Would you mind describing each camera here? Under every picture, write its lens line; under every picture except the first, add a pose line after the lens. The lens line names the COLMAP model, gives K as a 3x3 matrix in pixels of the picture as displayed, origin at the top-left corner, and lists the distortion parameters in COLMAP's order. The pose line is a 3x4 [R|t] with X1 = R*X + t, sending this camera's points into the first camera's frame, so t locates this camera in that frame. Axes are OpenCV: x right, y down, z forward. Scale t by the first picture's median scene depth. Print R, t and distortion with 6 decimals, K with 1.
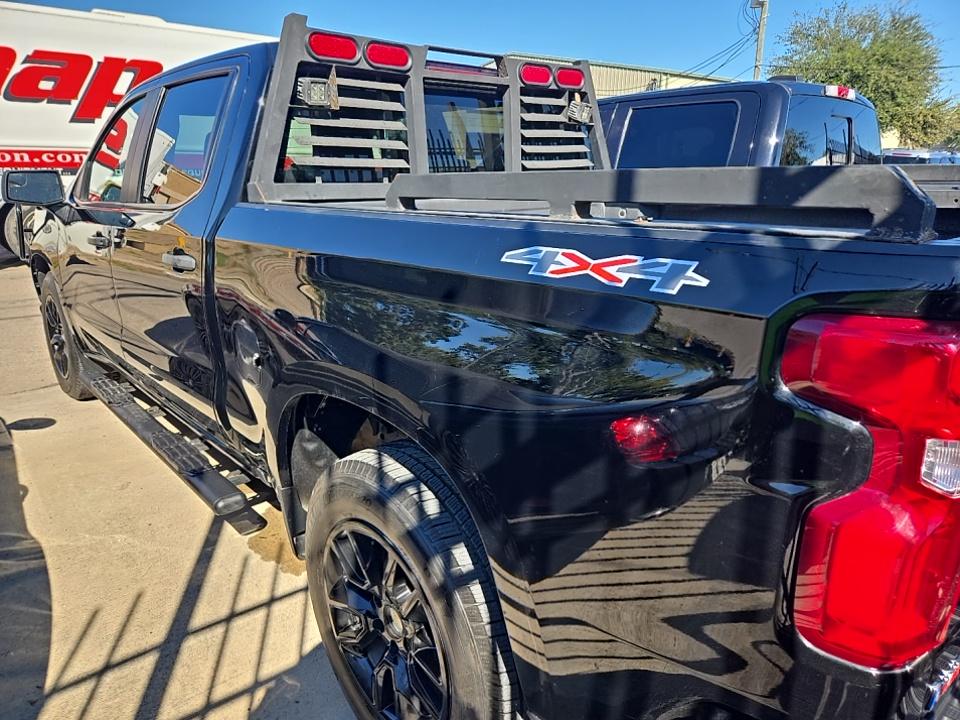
lens RADIAL K [[656.3, 0, 480.0], [0, 656.3, 360.0], [0, 0, 1]] dist [0.045436, -0.044914]
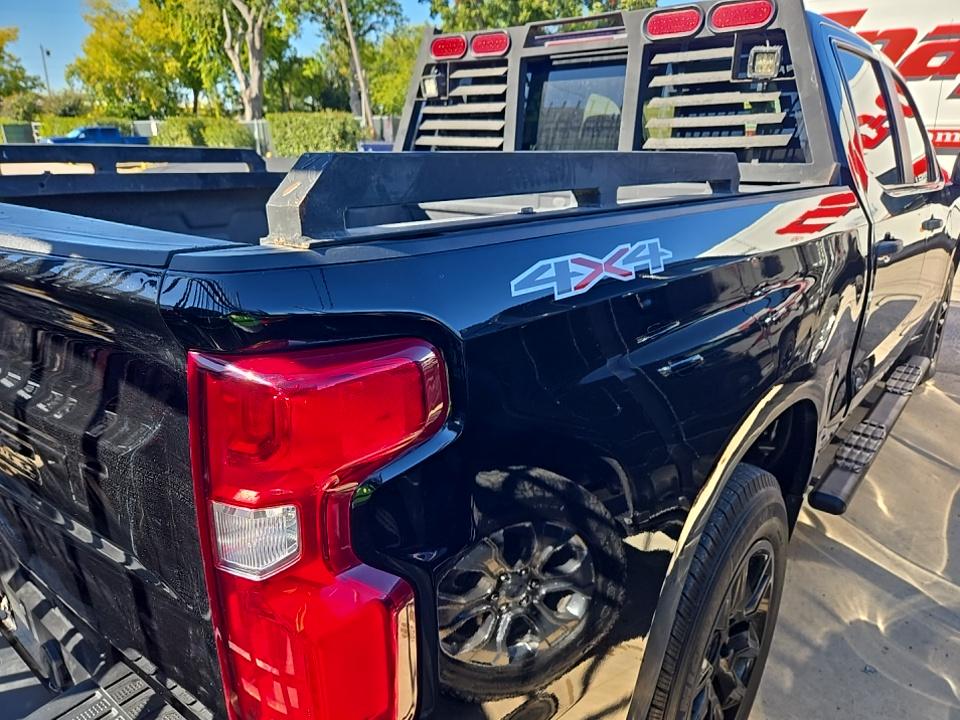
lens RADIAL K [[656.3, 0, 480.0], [0, 656.3, 360.0], [0, 0, 1]] dist [0.045436, -0.044914]
pose [[0.245248, 0.297014, -0.922841, 0.781062], [-0.269578, 0.935263, 0.229371, -0.177477], [0.931226, 0.192525, 0.309439, 0.599724]]
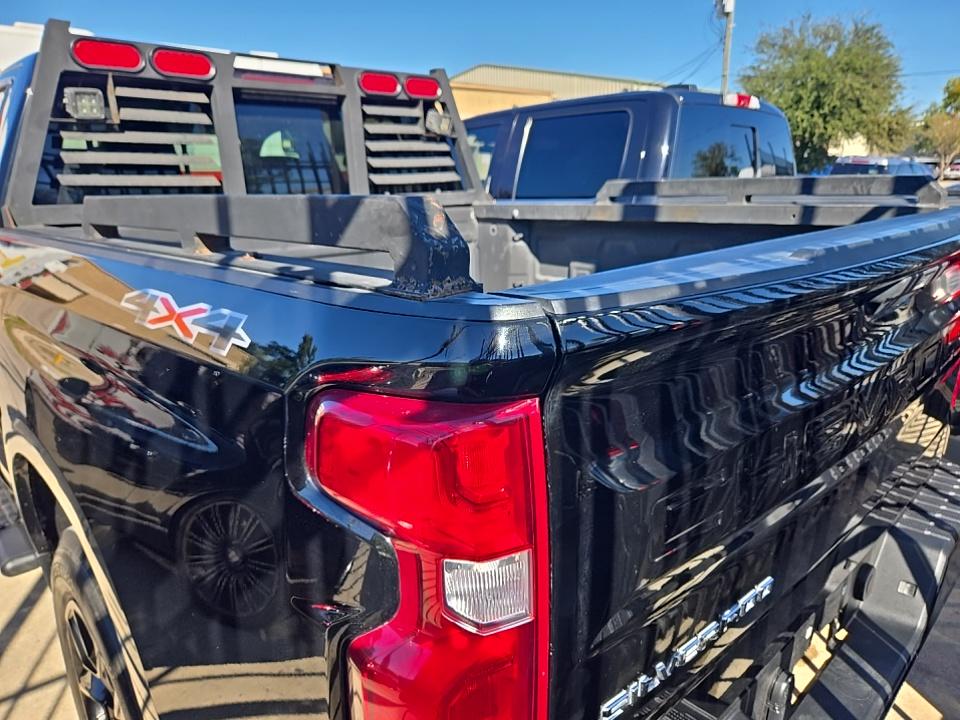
lens RADIAL K [[670.7, 0, 481.7], [0, 670.7, 348.0], [0, 0, 1]] dist [0.035083, -0.044847]
pose [[0.999483, -0.017564, 0.026928, 0.182302], [0.018503, 0.999214, -0.035044, -0.023820], [-0.026291, 0.035524, 0.999023, 0.060919]]
